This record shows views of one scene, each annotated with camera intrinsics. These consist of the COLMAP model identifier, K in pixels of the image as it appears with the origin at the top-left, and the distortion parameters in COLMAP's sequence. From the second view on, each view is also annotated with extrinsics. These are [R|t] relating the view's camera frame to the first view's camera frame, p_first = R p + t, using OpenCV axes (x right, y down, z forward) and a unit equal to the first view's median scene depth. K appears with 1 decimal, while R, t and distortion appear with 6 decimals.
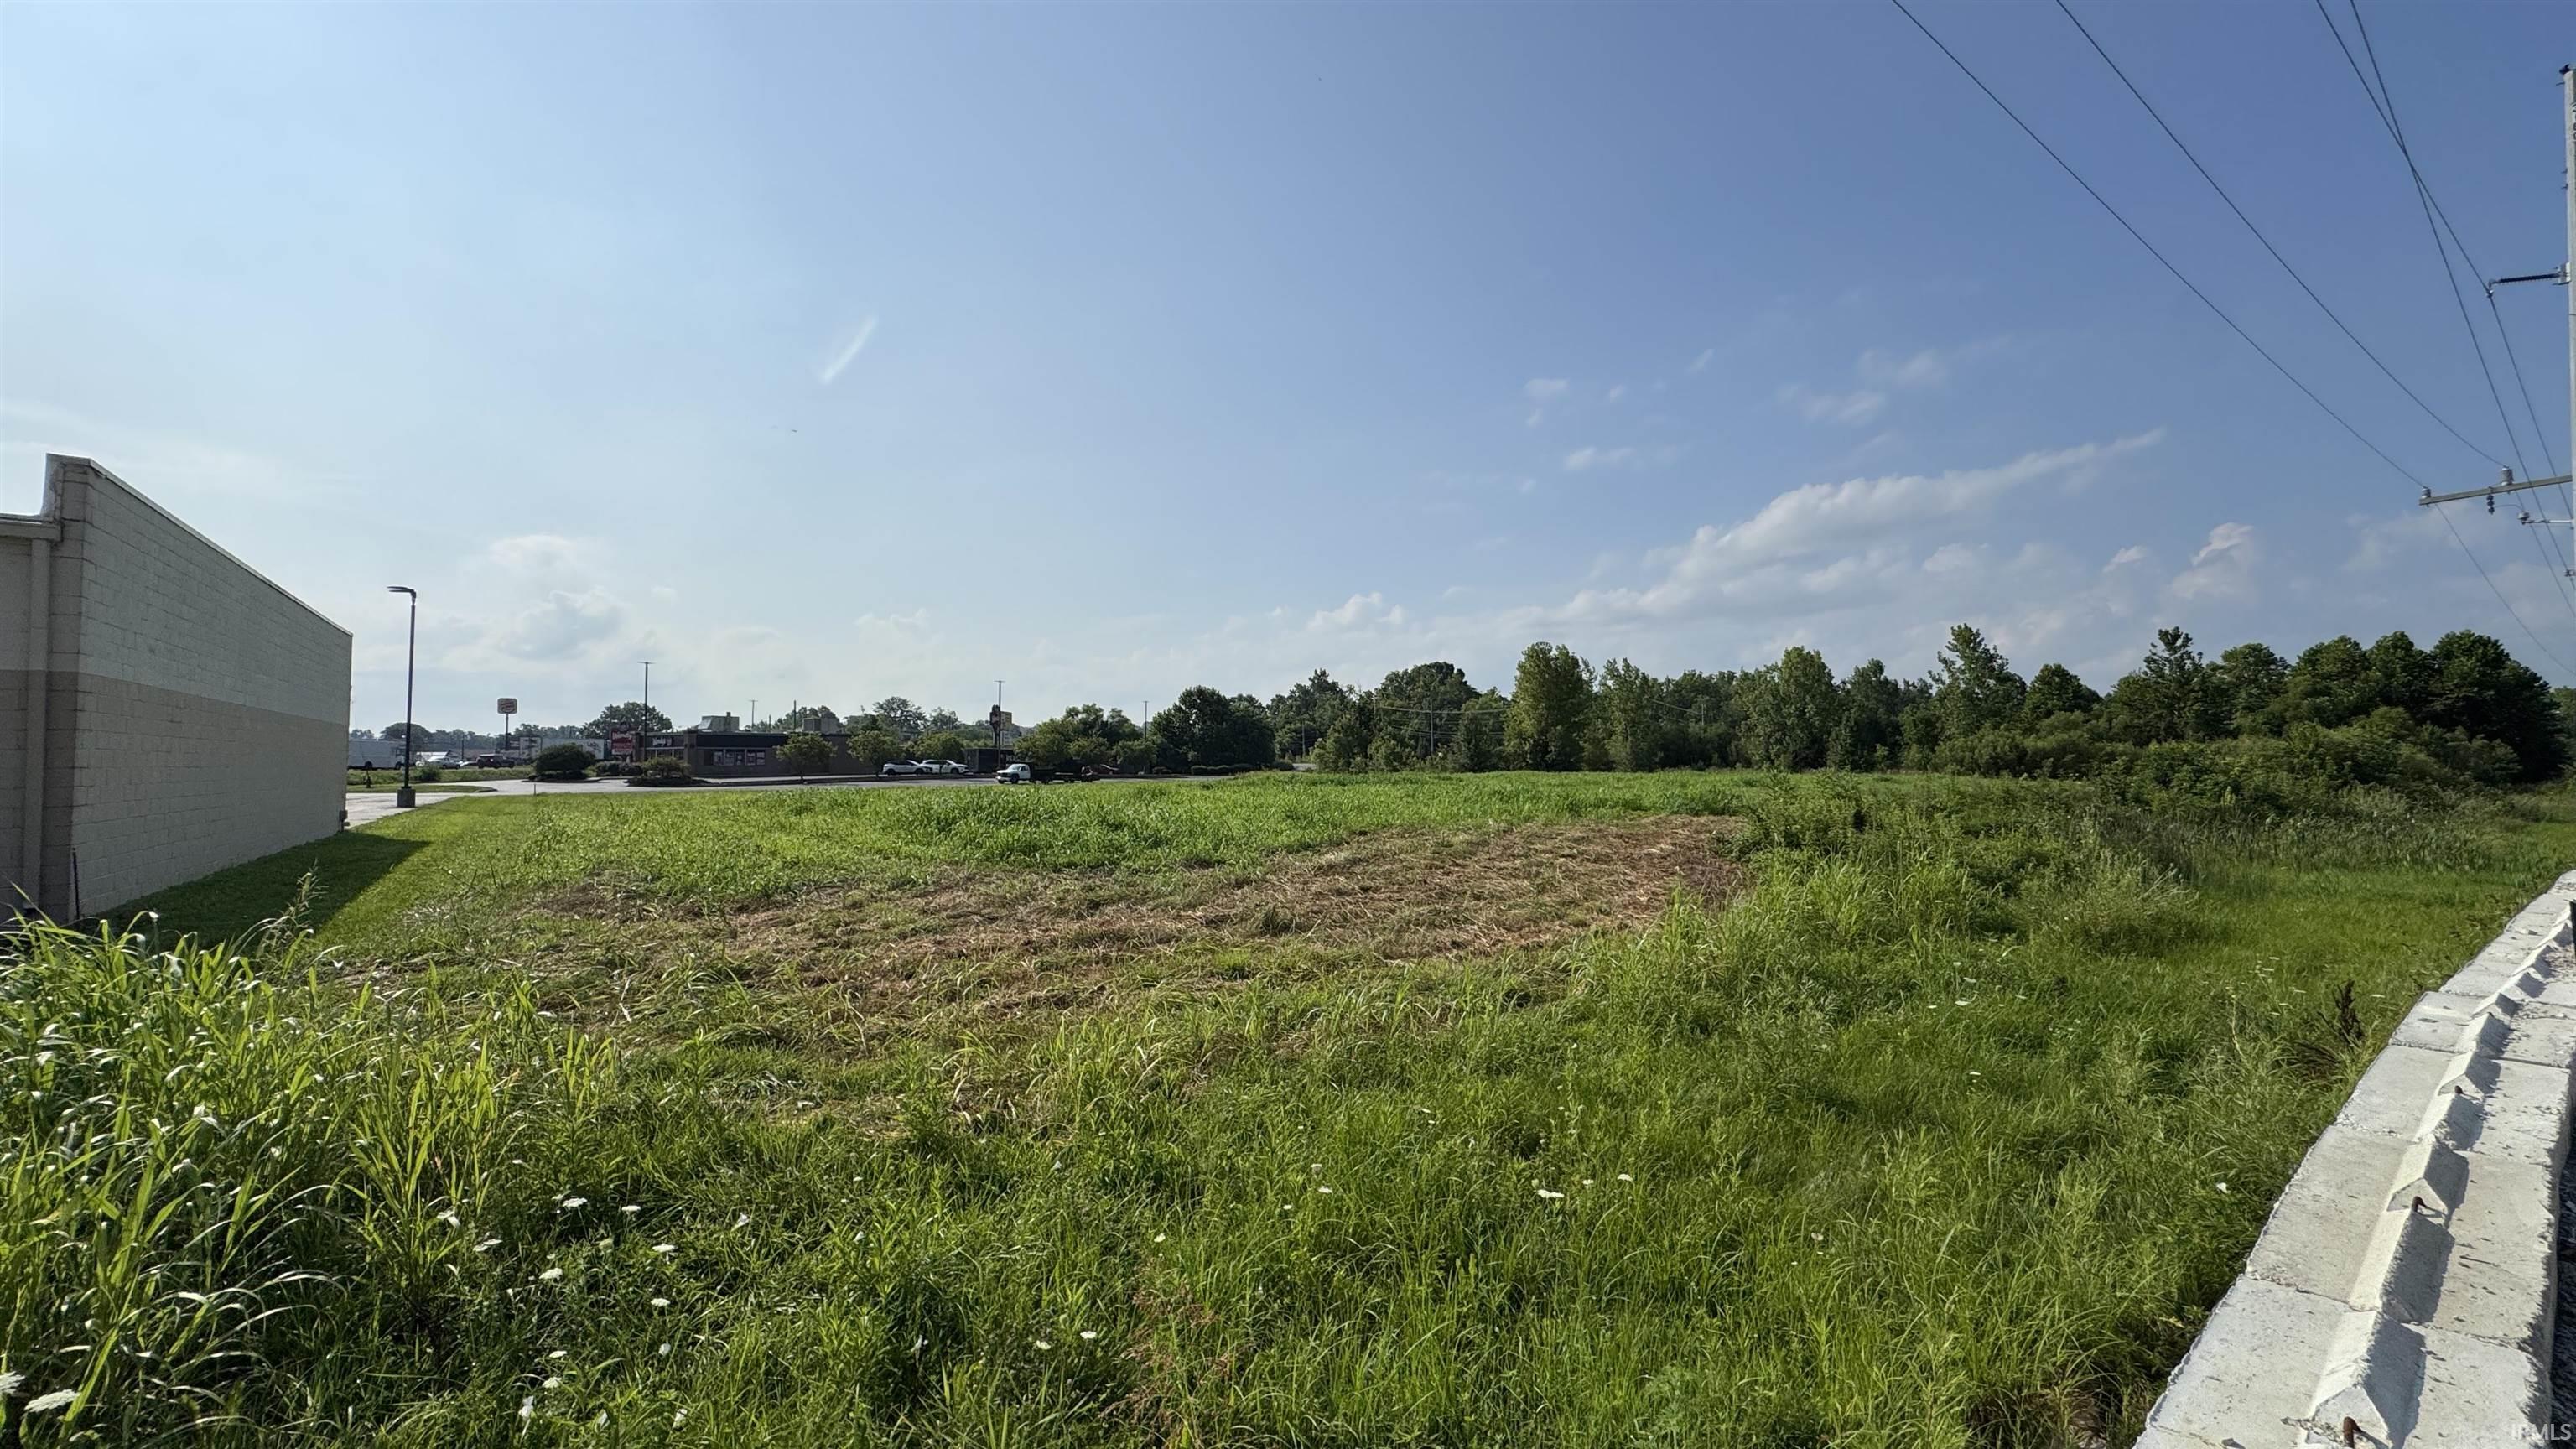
lens RADIAL K [[1017.8, 0, 1291.4], [0, 1017.8, 717.0], [0, 0, 1]] dist [-0.009624, 0.000970]
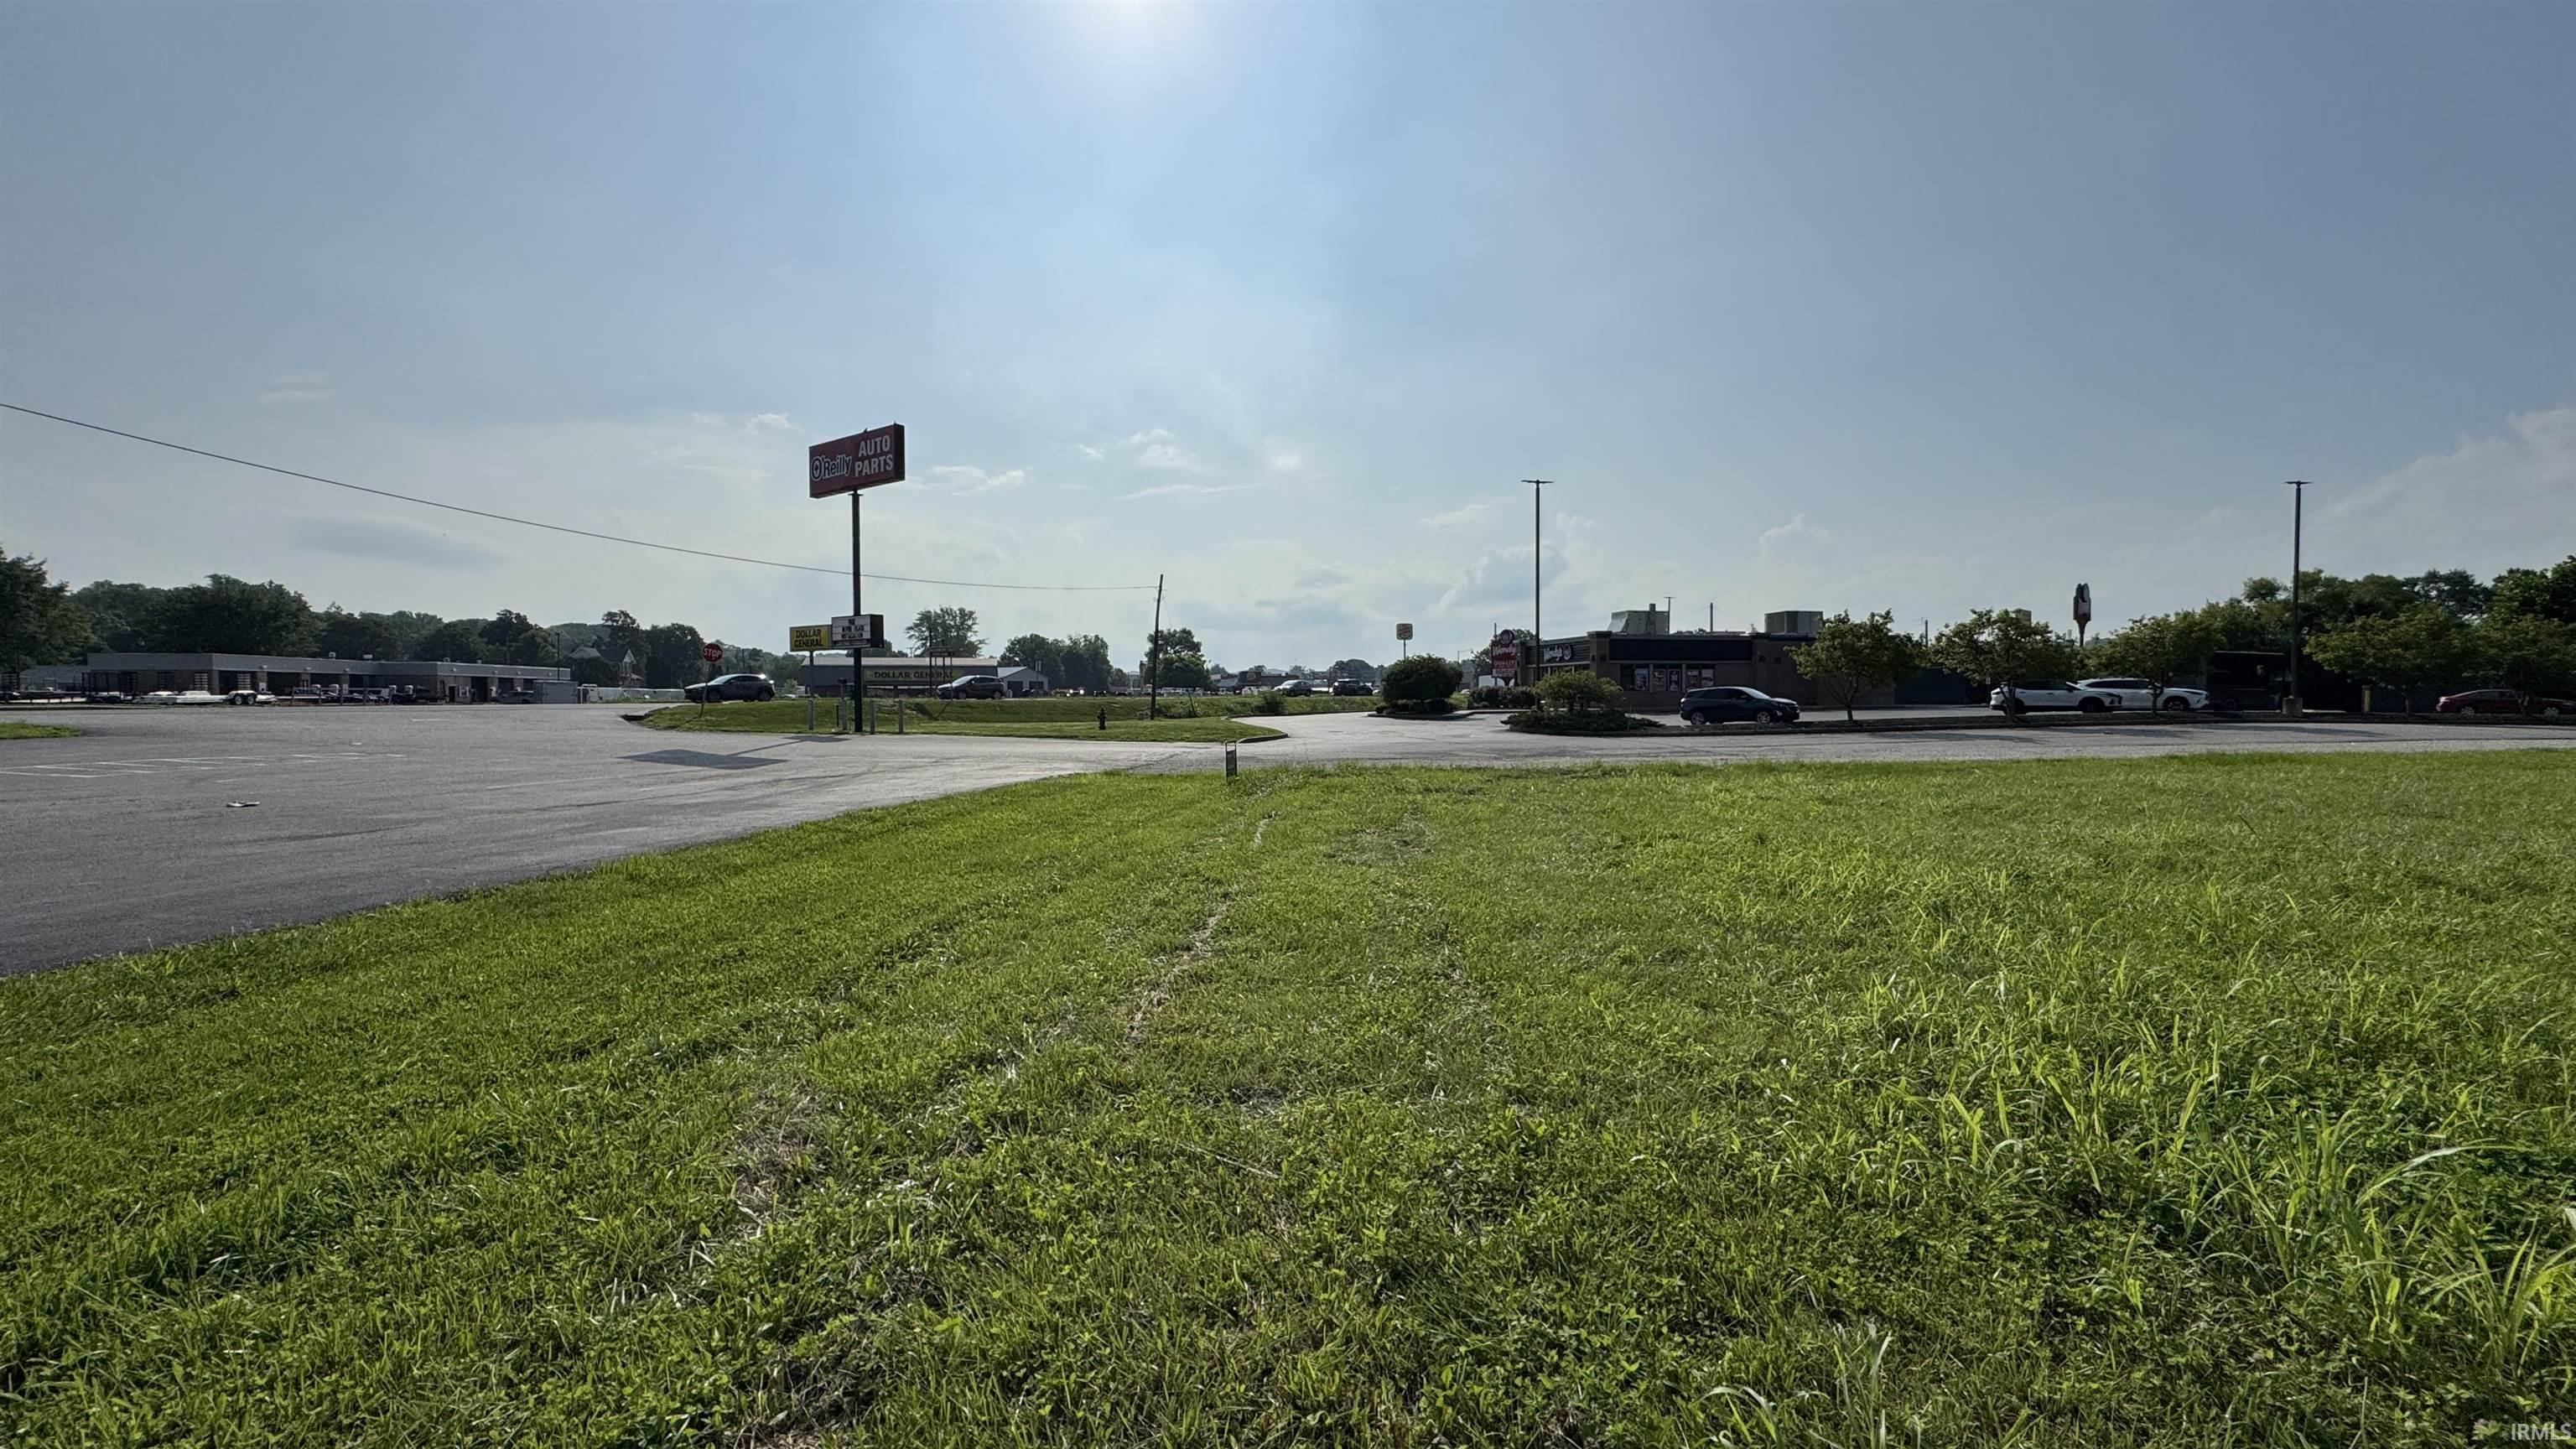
lens RADIAL K [[1017.8, 0, 1292.5], [0, 1017.8, 718.0], [0, 0, 1]] dist [-0.009624, 0.000970]
pose [[0.699429, 0.017007, -0.714499, -0.234708], [0.032495, 0.997926, 0.055562, 0.019255], [0.713963, -0.062079, 0.697426, 0.364010]]
